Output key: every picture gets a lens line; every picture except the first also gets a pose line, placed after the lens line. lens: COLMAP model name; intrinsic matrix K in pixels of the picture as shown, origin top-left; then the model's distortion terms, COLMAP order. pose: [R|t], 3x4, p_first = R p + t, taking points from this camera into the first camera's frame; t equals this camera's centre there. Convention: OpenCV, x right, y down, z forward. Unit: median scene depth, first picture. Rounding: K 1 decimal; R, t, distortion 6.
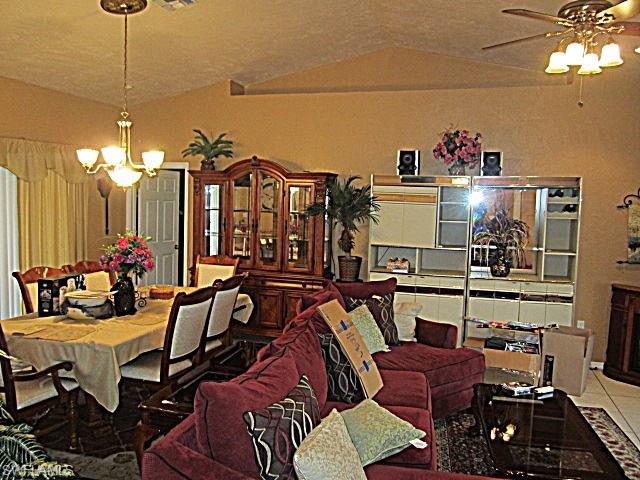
lens RADIAL K [[522.6, 0, 320.0], [0, 522.6, 240.0], [0, 0, 1]] dist [-0.051605, 0.014707]
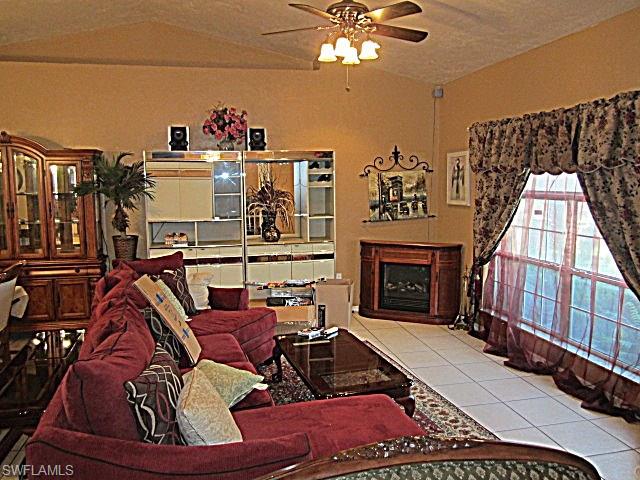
lens RADIAL K [[522.6, 0, 320.0], [0, 522.6, 240.0], [0, 0, 1]] dist [-0.051605, 0.014707]
pose [[0.875851, -0.086801, 0.474710, -0.096819], [0.065616, 0.995976, 0.061051, 0.005011], [-0.478099, -0.022323, 0.878022, -0.027956]]
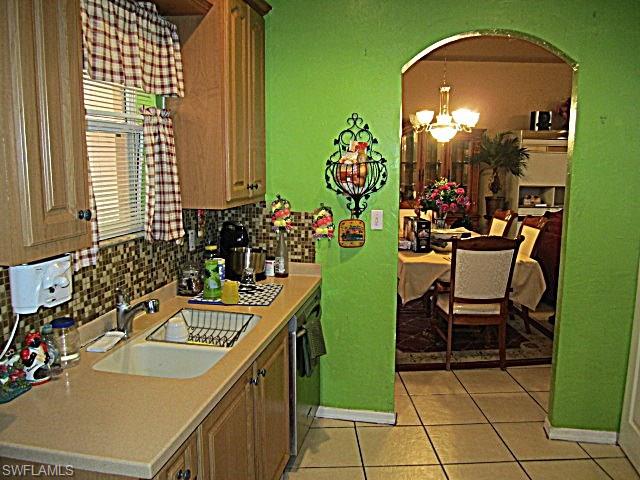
lens RADIAL K [[522.6, 0, 320.0], [0, 522.6, 240.0], [0, 0, 1]] dist [-0.051605, 0.014707]
pose [[0.944922, -0.079204, 0.317566, -0.848371], [0.052154, 0.994317, 0.092807, -0.003433], [-0.323112, -0.071133, 0.943684, -0.051059]]
